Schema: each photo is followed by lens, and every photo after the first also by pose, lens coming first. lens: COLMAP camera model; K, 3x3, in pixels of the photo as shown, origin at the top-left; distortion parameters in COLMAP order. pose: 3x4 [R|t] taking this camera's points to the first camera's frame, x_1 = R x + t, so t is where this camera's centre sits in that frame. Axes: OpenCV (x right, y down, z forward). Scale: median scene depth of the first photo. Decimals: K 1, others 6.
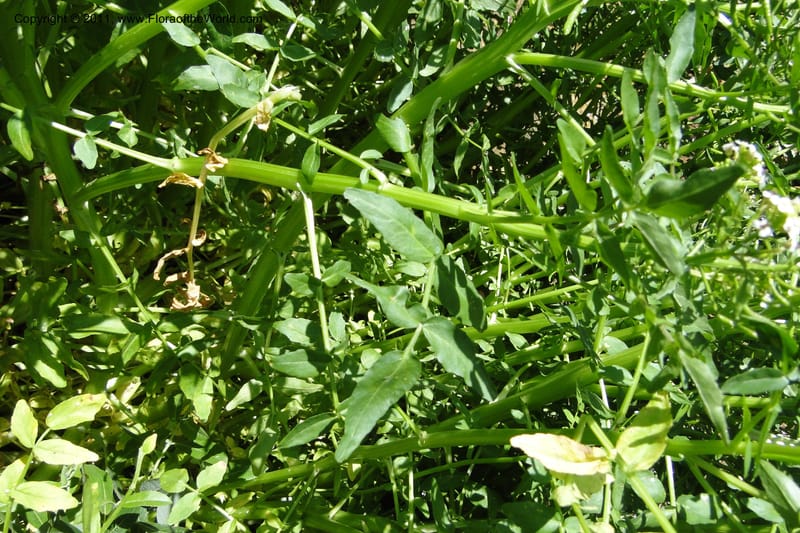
lens RADIAL K [[640.0, 0, 397.7], [0, 640.0, 247.6], [0, 0, 1]] dist [-0.042825, 0.000327]
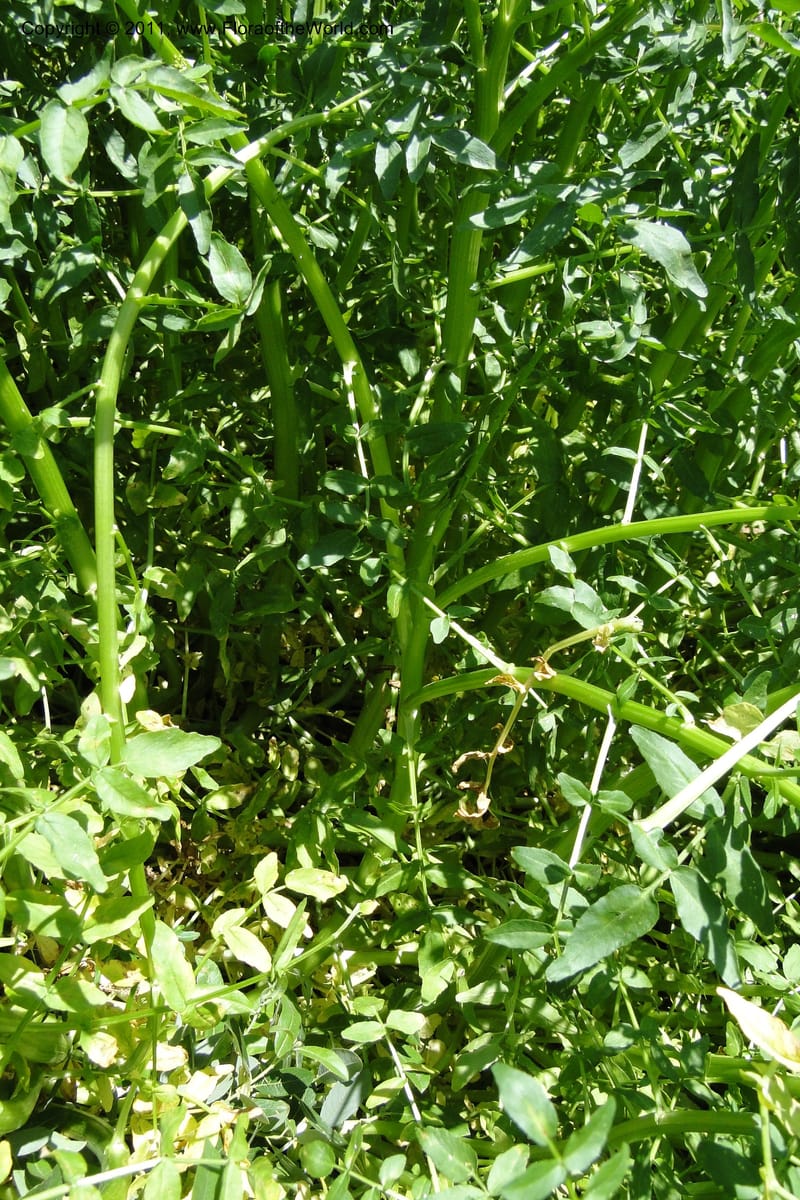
lens RADIAL K [[960.0, 0, 400.0], [0, 960.0, 600.0], [0, 0, 1]] dist [-0.042825, 0.000327]
pose [[0.821545, 0.231790, -0.520900, 0.272957], [-0.425711, 0.857124, -0.290013, 0.285484], [0.379254, 0.460012, 0.802842, -0.337802]]
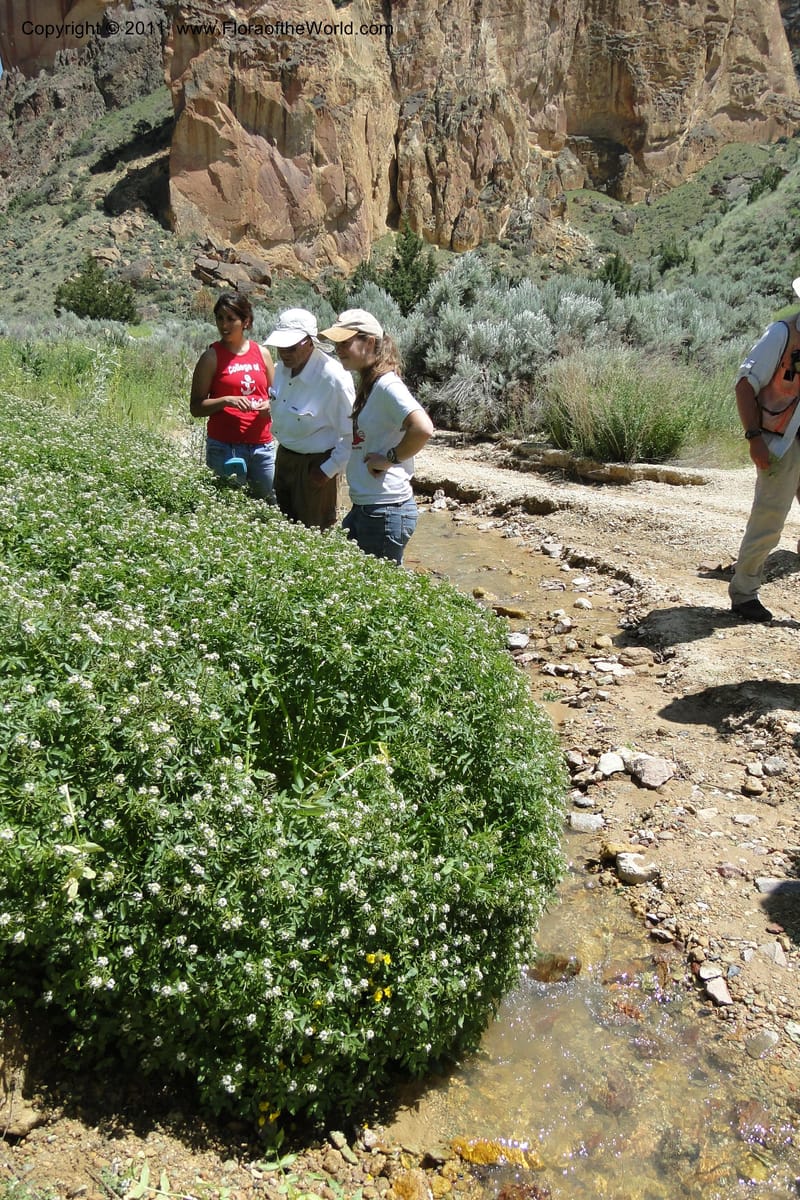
lens RADIAL K [[960.0, 0, 400.0], [0, 960.0, 600.0], [0, 0, 1]] dist [-0.042825, 0.000327]
pose [[0.894442, 0.019822, -0.446744, 3.475481], [-0.348654, 0.656491, -0.668924, 3.694549], [0.280024, 0.754073, 0.594105, -4.255429]]
